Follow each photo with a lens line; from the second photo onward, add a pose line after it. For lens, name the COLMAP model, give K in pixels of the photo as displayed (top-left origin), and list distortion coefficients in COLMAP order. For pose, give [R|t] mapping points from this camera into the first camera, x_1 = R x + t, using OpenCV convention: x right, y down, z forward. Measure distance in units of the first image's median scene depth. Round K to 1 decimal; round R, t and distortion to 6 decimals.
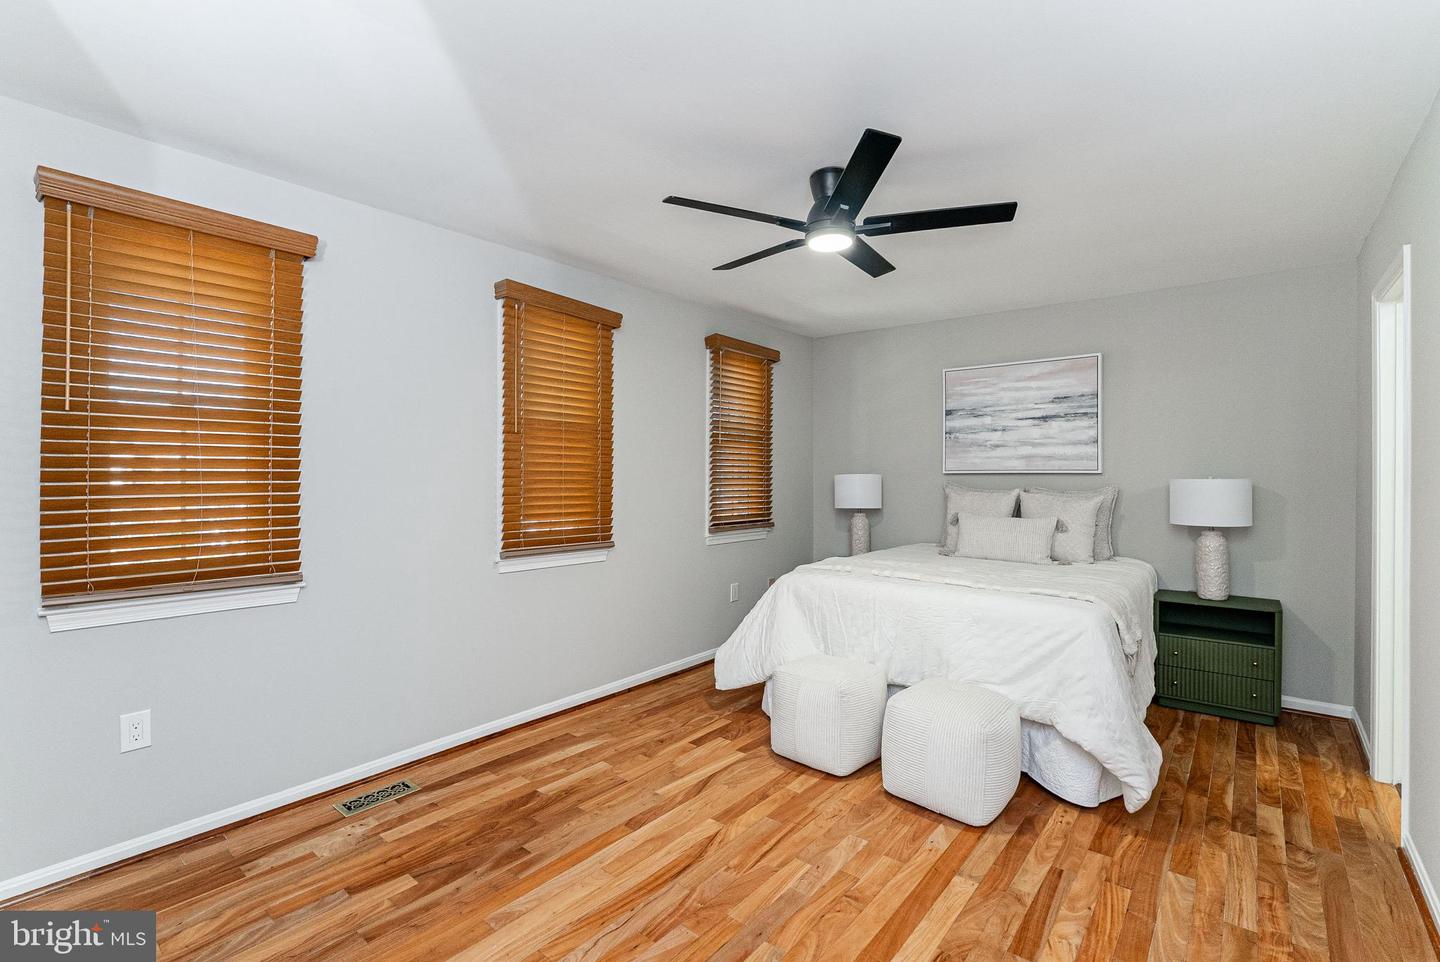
lens RADIAL K [[648.1, 0, 721.3], [0, 648.1, 475.2], [0, 0, 1]] dist [-0.001295, -0.000195]
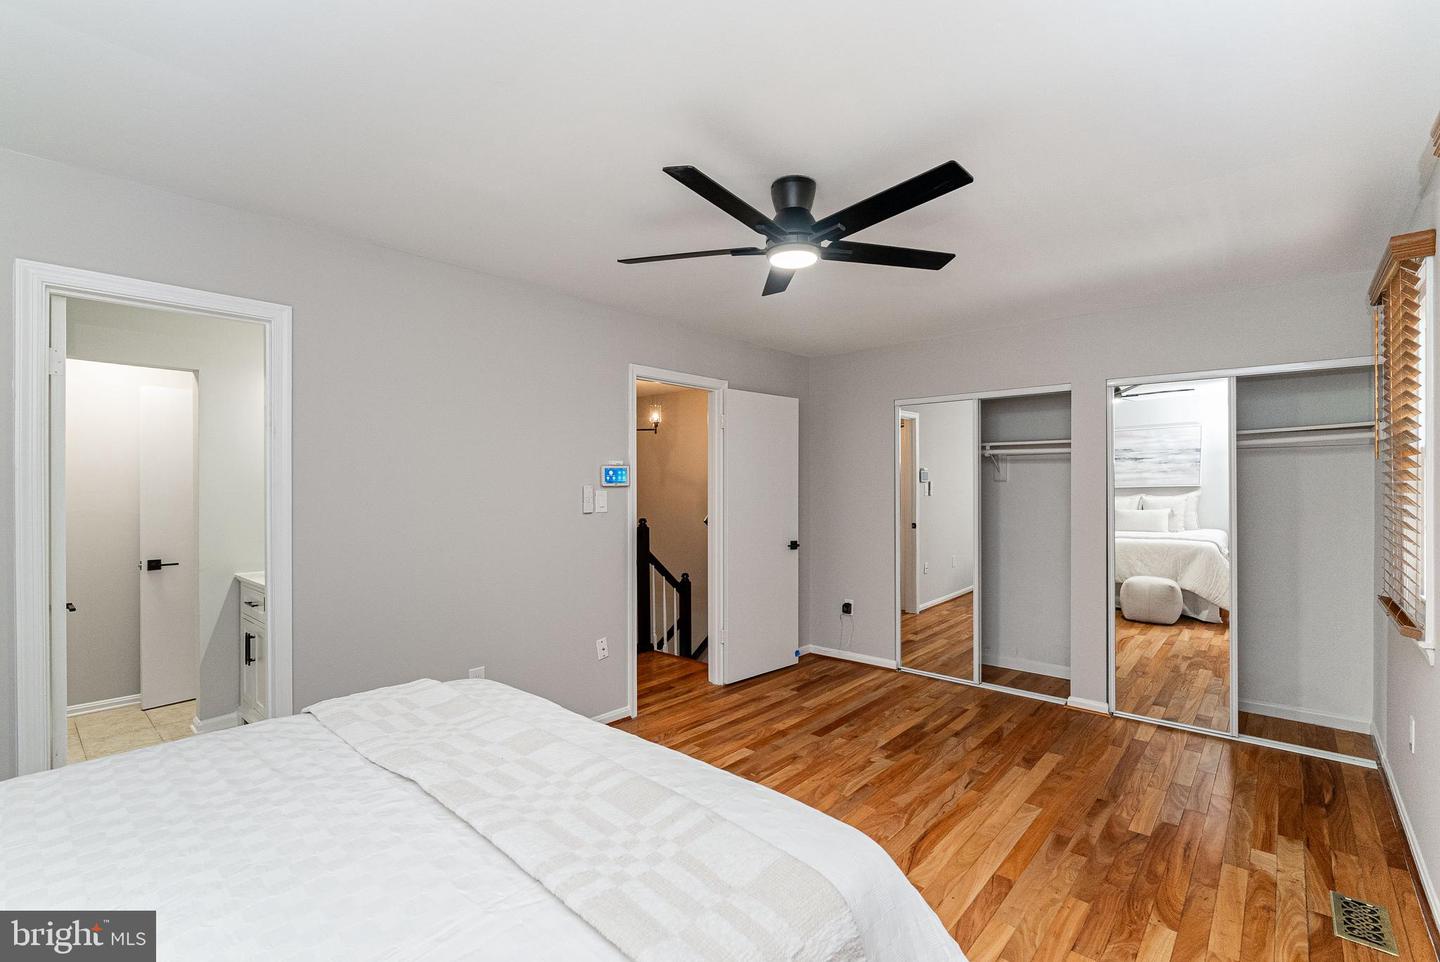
lens RADIAL K [[643.7, 0, 698.8], [0, 643.7, 483.5], [0, 0, 1]] dist [-0.002948, -0.000372]
pose [[-0.997092, -0.000689, 0.076209, 0.173525], [-0.000886, 0.999996, -0.002551, -0.029463], [-0.076207, -0.002611, -0.997089, 1.448049]]
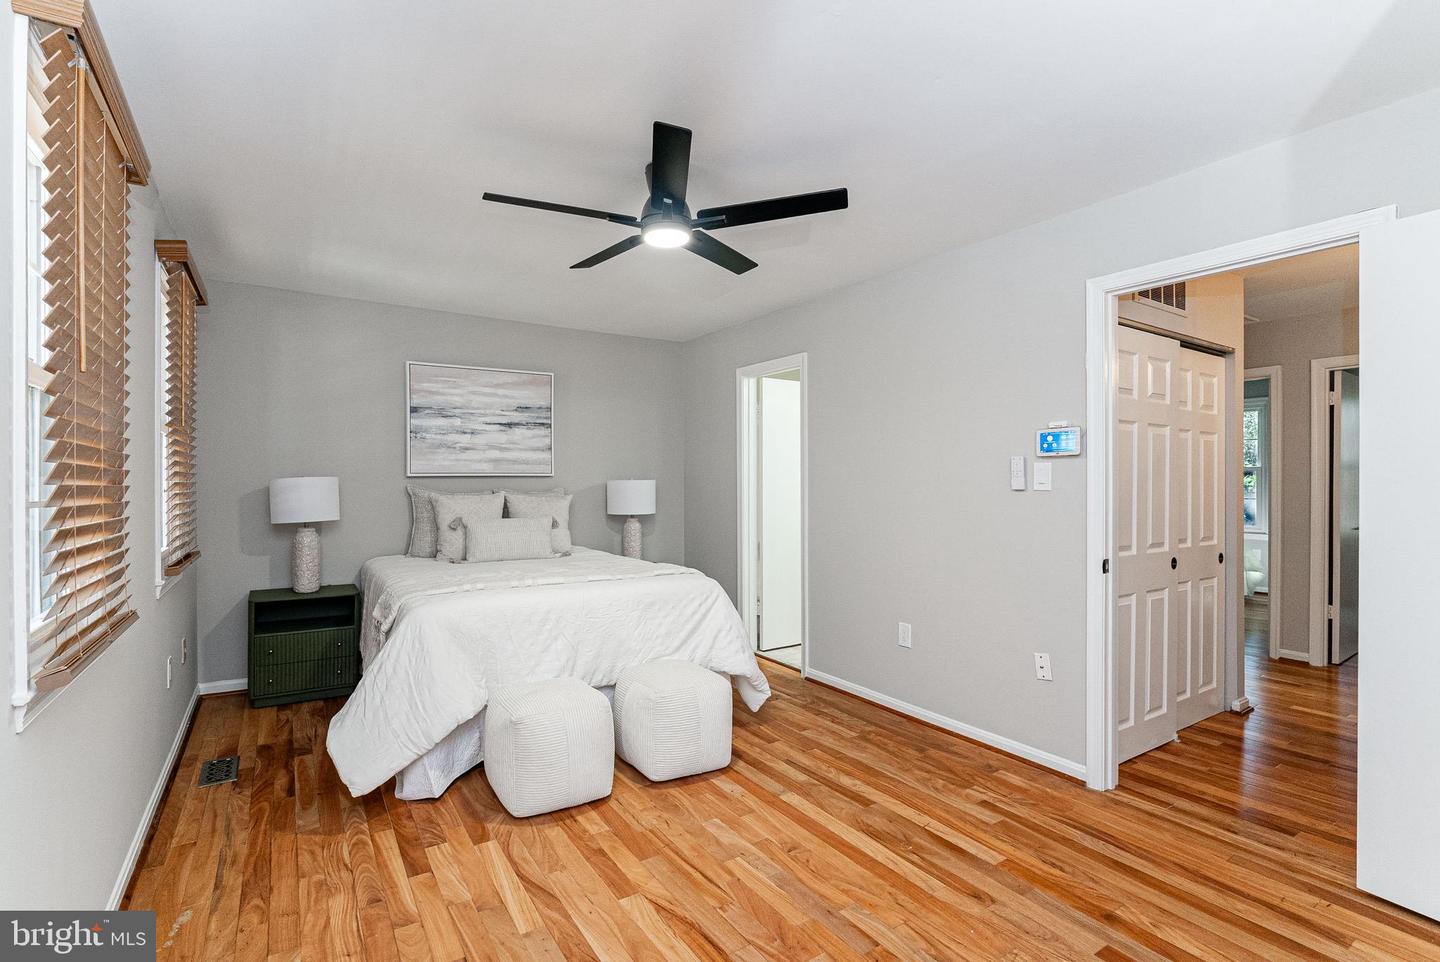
lens RADIAL K [[643.7, 0, 698.8], [0, 643.7, 483.5], [0, 0, 1]] dist [-0.002948, -0.000372]
pose [[0.324350, -0.010795, 0.945875, -0.556582], [0.002836, 0.999941, 0.010440, -0.001150], [-0.945933, -0.000703, 0.324362, 0.482069]]
